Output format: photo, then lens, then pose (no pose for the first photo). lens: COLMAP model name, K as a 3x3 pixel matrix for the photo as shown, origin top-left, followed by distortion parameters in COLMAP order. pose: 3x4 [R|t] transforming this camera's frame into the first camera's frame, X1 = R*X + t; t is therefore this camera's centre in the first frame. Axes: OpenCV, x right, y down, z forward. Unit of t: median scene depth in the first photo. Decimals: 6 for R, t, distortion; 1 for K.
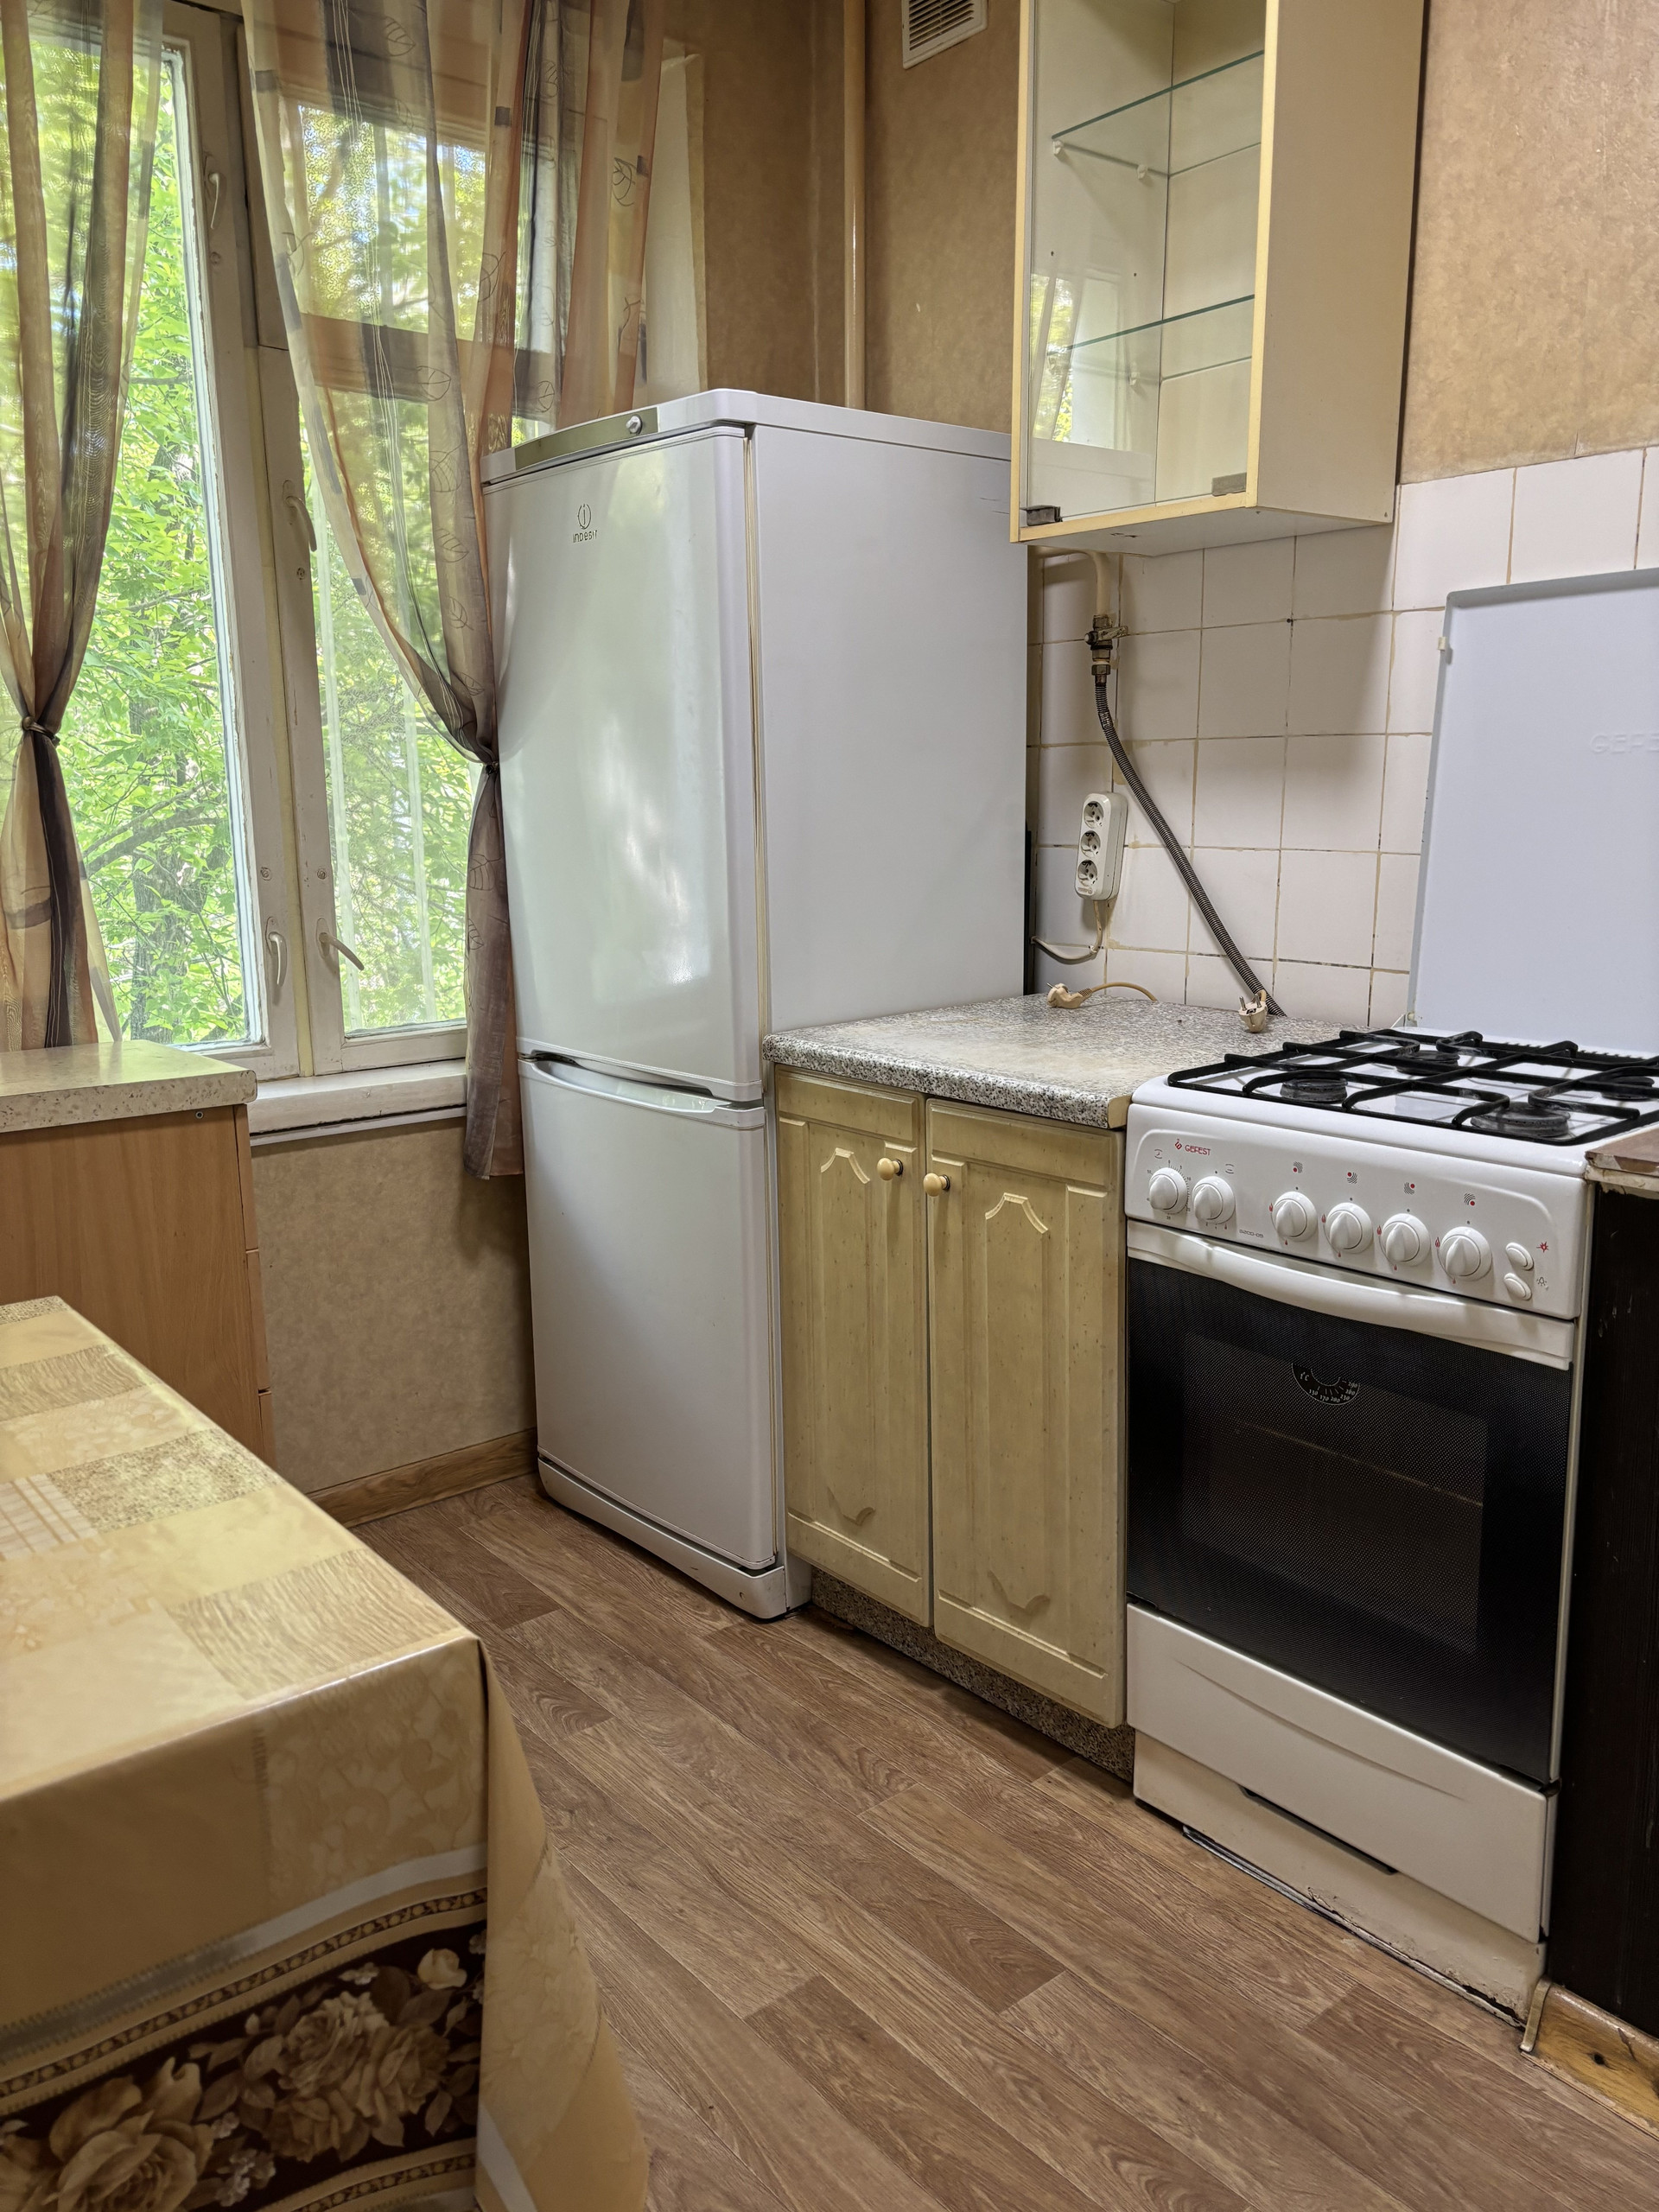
lens RADIAL K [[1668.9, 0, 830.5], [0, 1668.9, 1104.2], [0, 0, 1]] dist [0.069926, -0.059705]
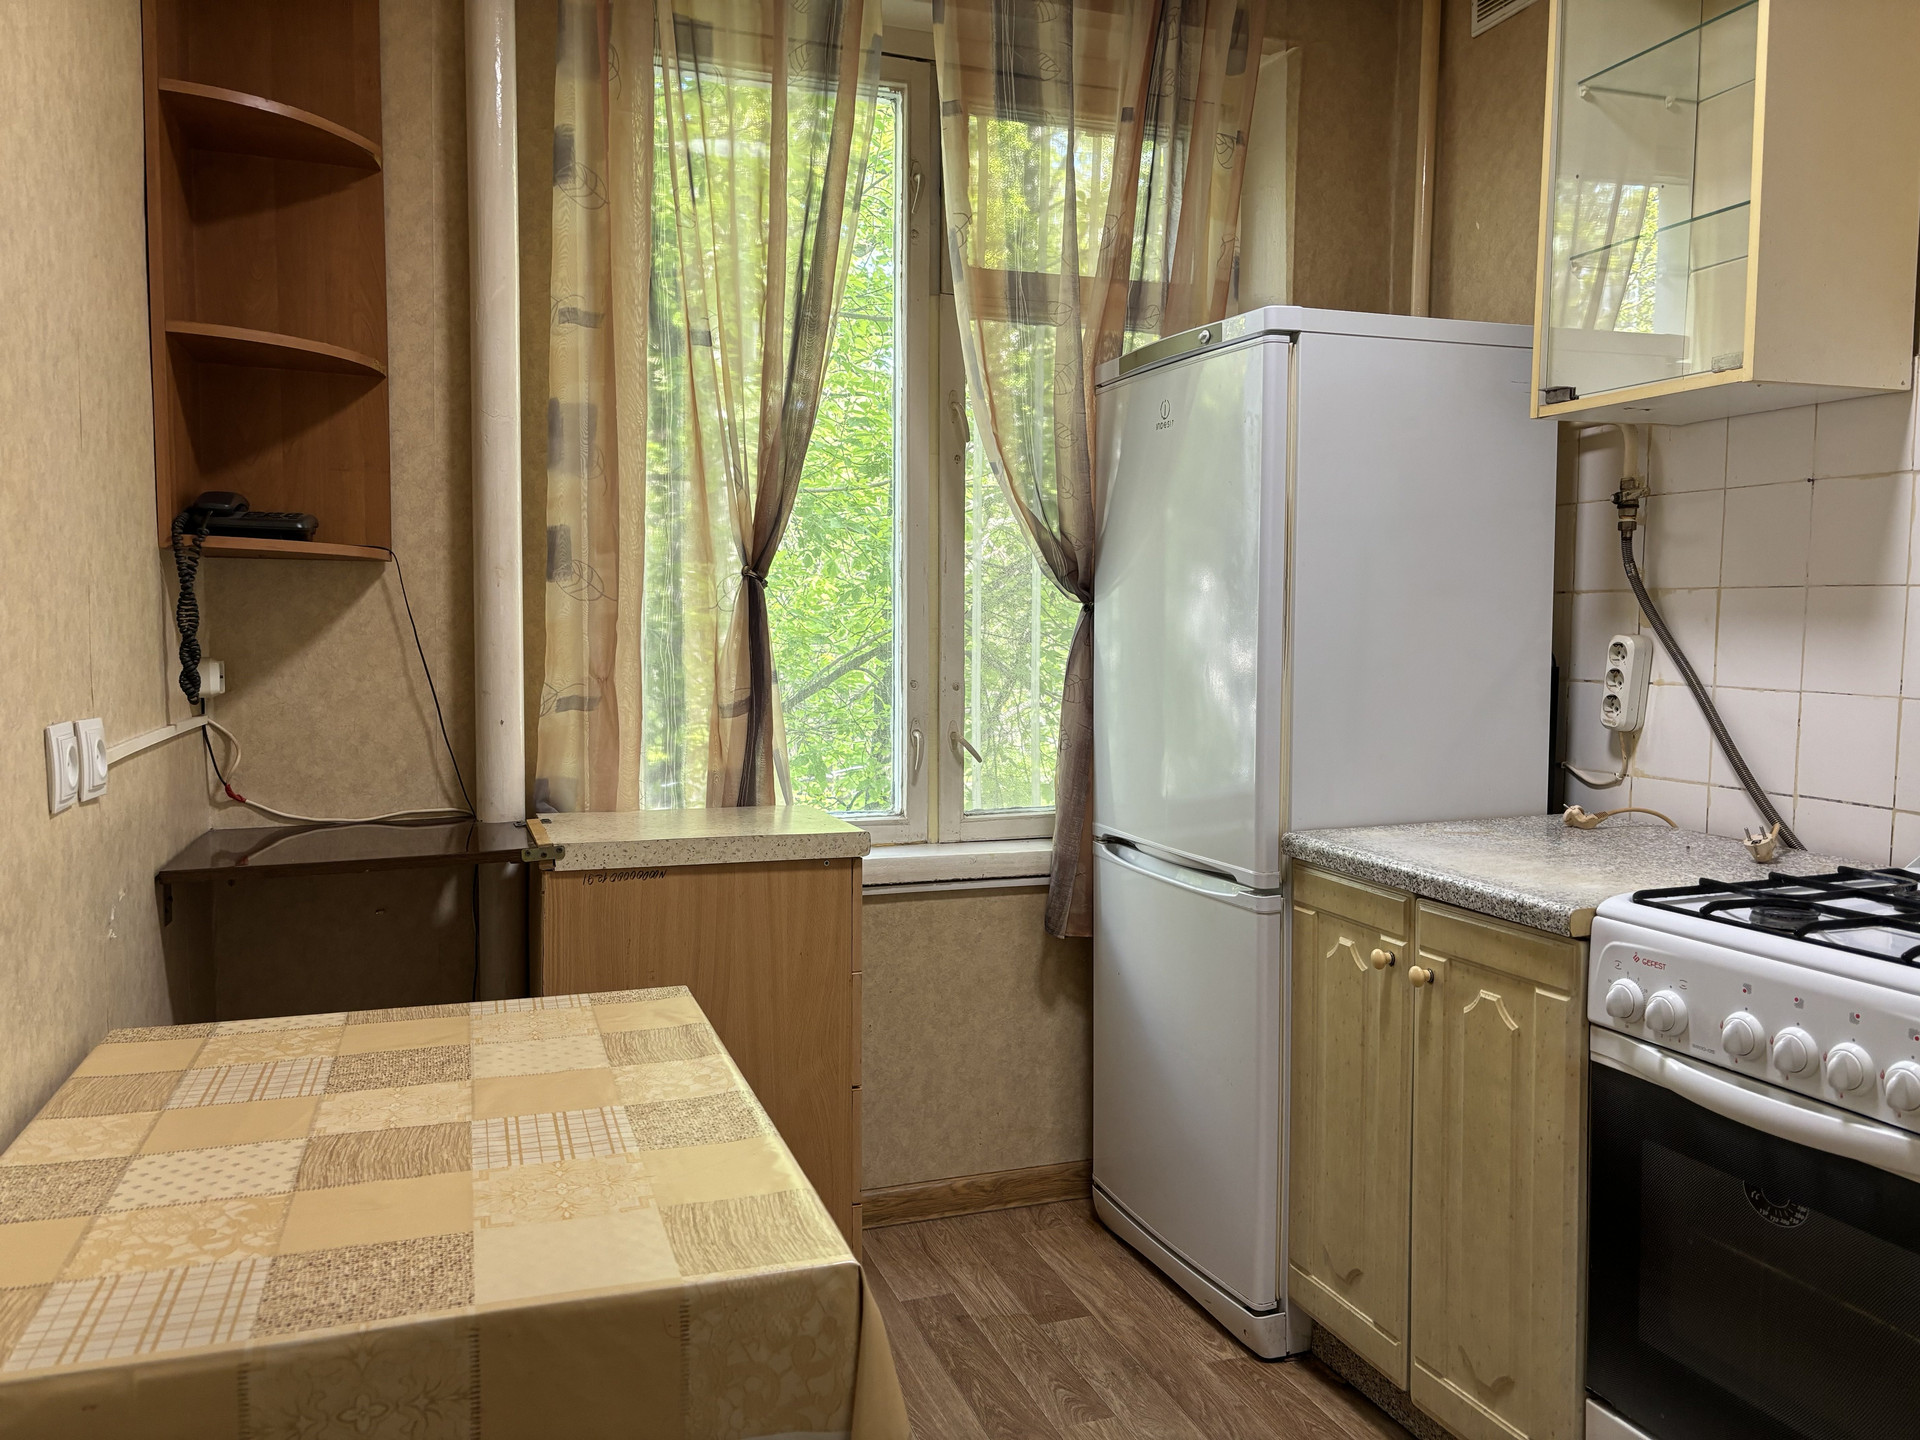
lens RADIAL K [[1469.7, 0, 993.3], [0, 1469.7, 724.3], [0, 0, 1]] dist [0.032227, 0.013853]
pose [[0.944675, 0.041874, -0.325324, 0.097210], [-0.079520, 0.991467, -0.103295, 0.005334], [0.318223, 0.123450, 0.939944, -0.035477]]
